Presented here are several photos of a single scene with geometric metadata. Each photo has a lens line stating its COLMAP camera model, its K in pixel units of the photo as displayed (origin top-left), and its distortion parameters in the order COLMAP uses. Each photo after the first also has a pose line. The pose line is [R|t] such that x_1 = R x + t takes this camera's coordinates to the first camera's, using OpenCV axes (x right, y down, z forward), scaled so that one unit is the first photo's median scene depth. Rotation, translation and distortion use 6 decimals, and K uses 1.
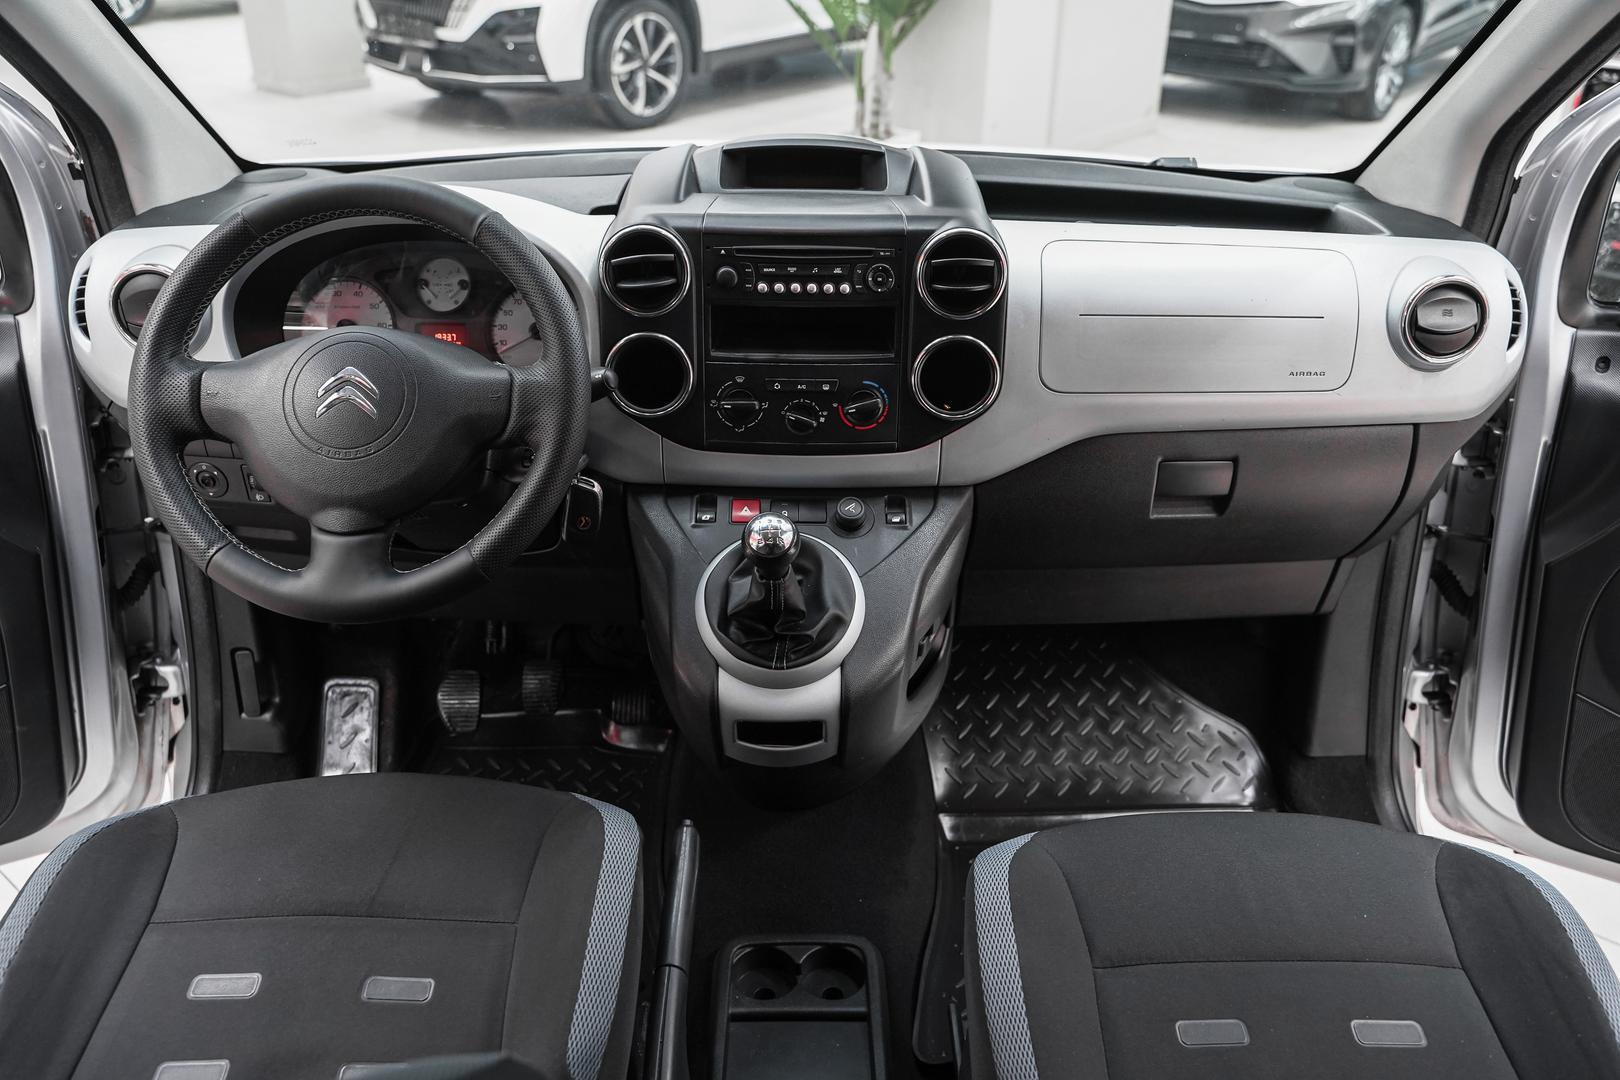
lens RADIAL K [[1286.5, 0, 810.0], [0, 1286.5, 540.0], [0, 0, 1]] dist [-0.002483, -0.006810]
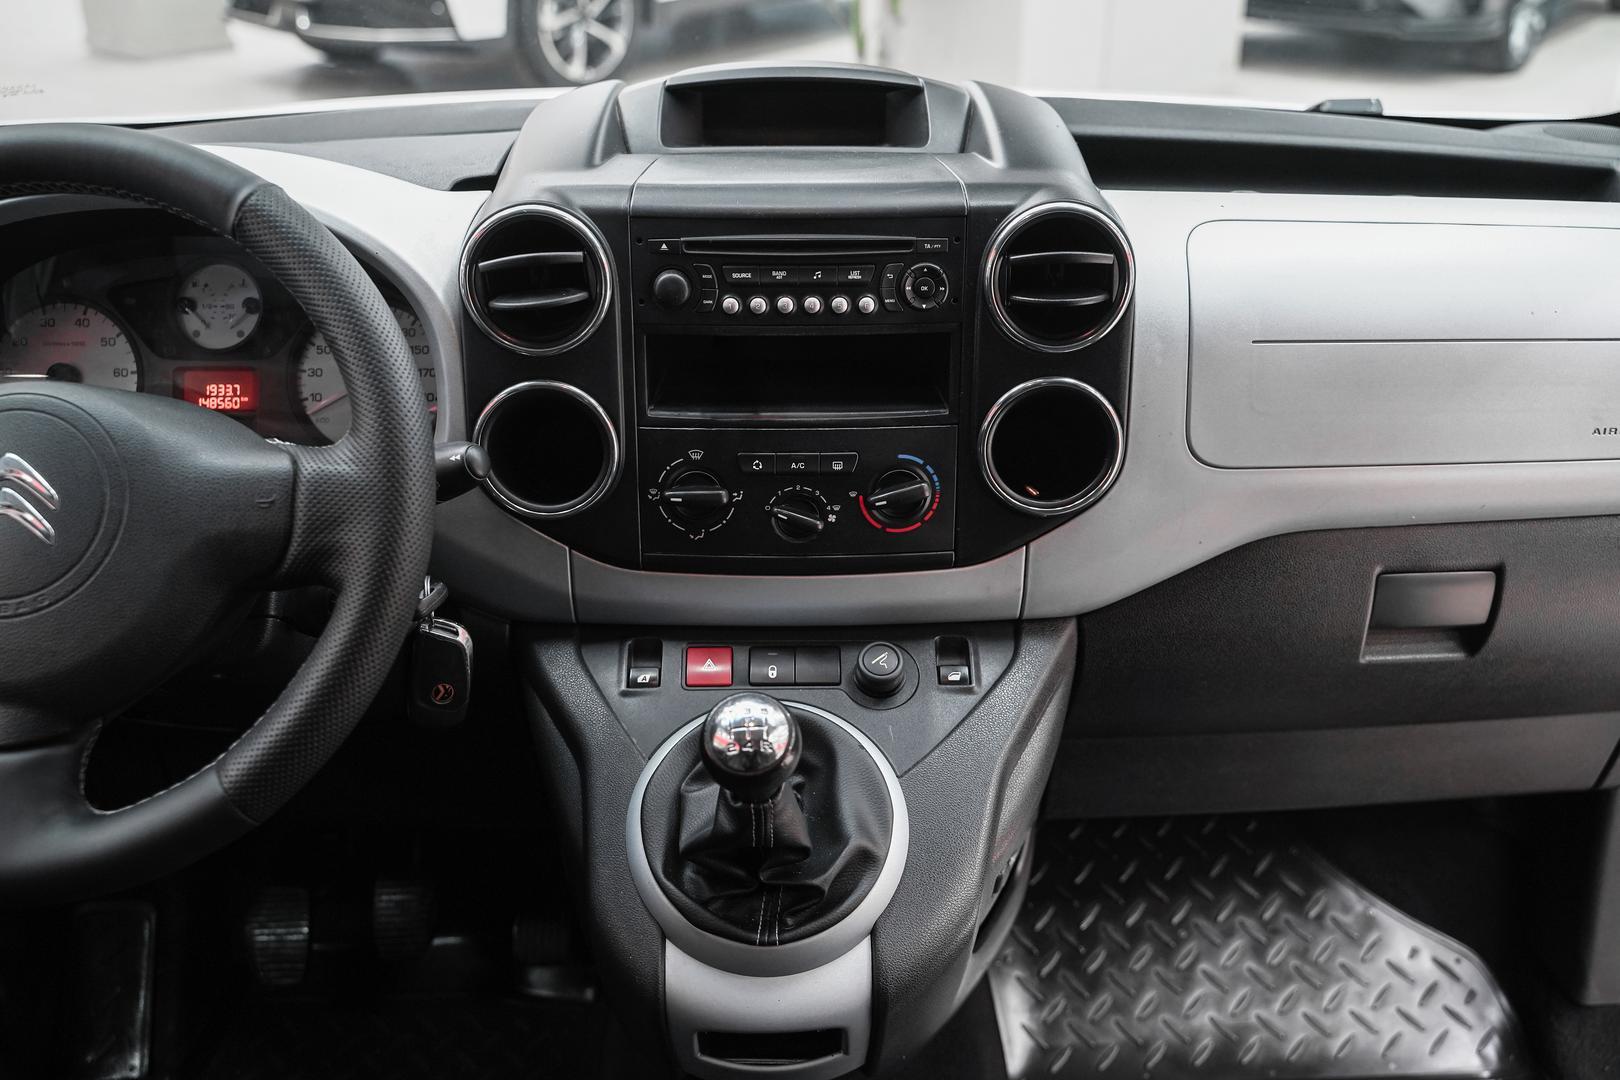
lens RADIAL K [[1583.2, 0, 810.0], [0, 1583.2, 540.0], [0, 0, 1]] dist [0.002755, 0.009168]
pose [[0.999864, -0.015370, 0.006003, -0.005551], [0.015599, 0.999072, -0.040157, -0.052299], [-0.005380, 0.040245, 0.999175, 0.246517]]
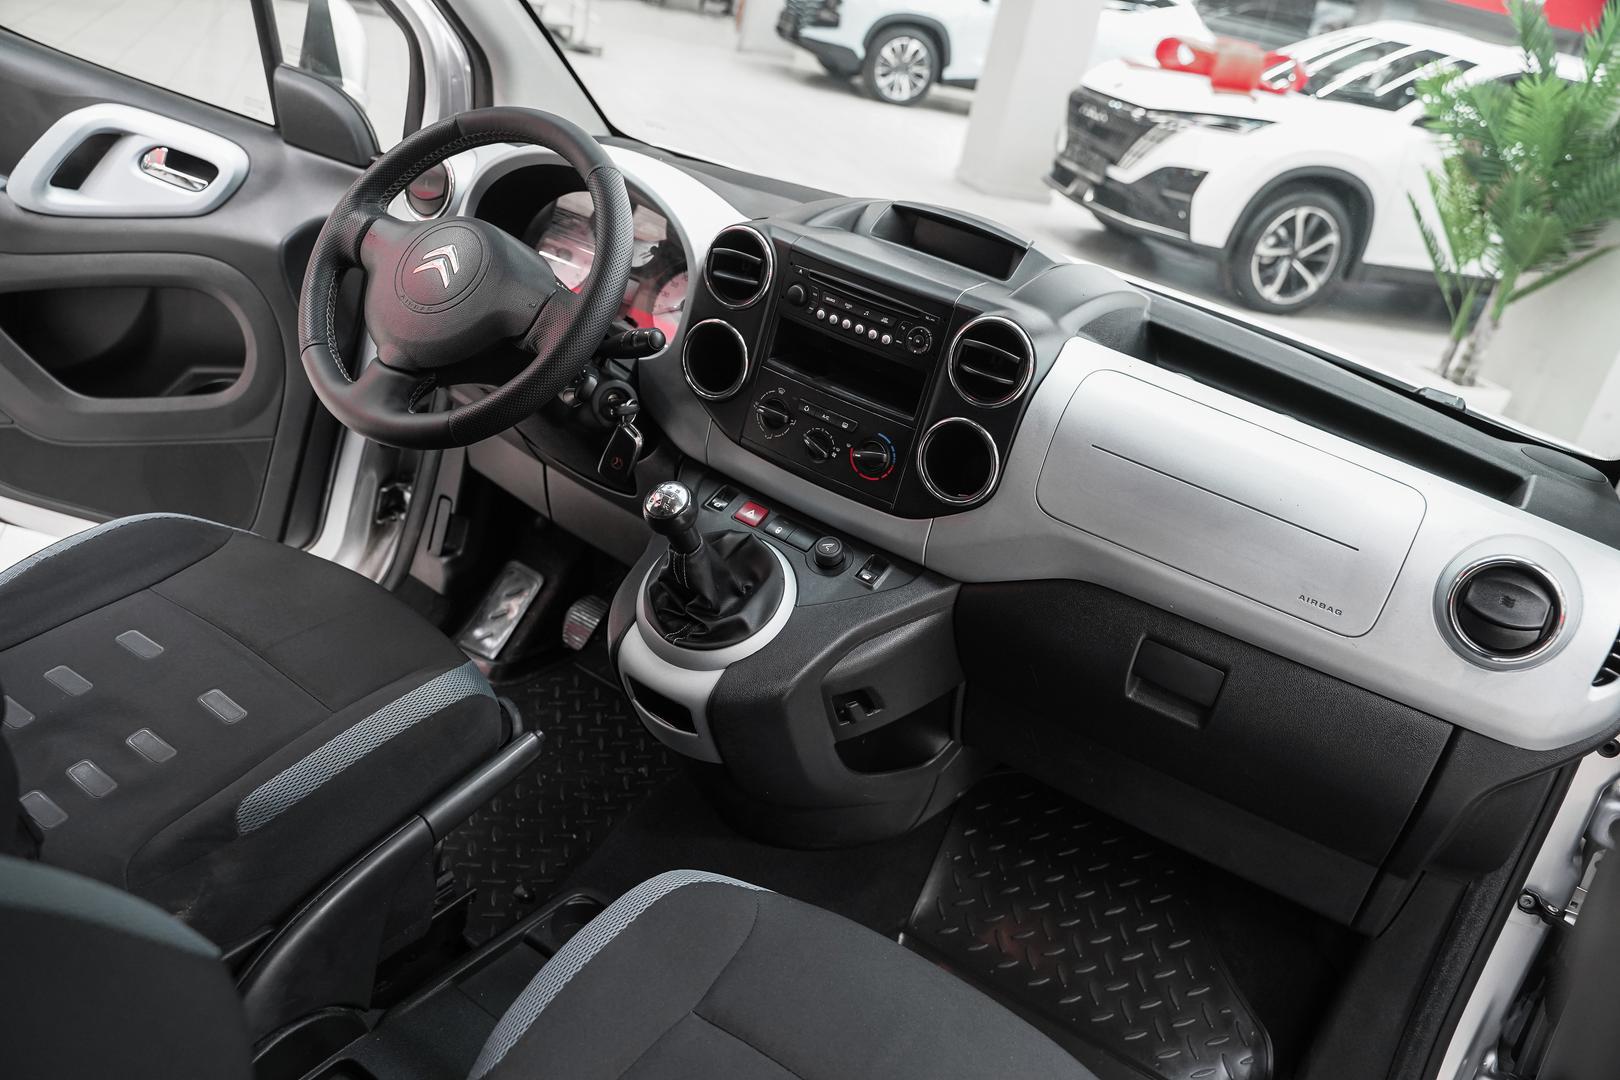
lens RADIAL K [[1304.4, 0, 814.3], [0, 1304.4, 530.9], [0, 0, 1]] dist [-0.012062, -0.004334]
pose [[0.814052, 0.376410, -0.442306, 0.475432], [-0.429466, 0.902812, -0.022112, -0.008373], [0.390996, 0.207956, 0.896591, 0.068289]]
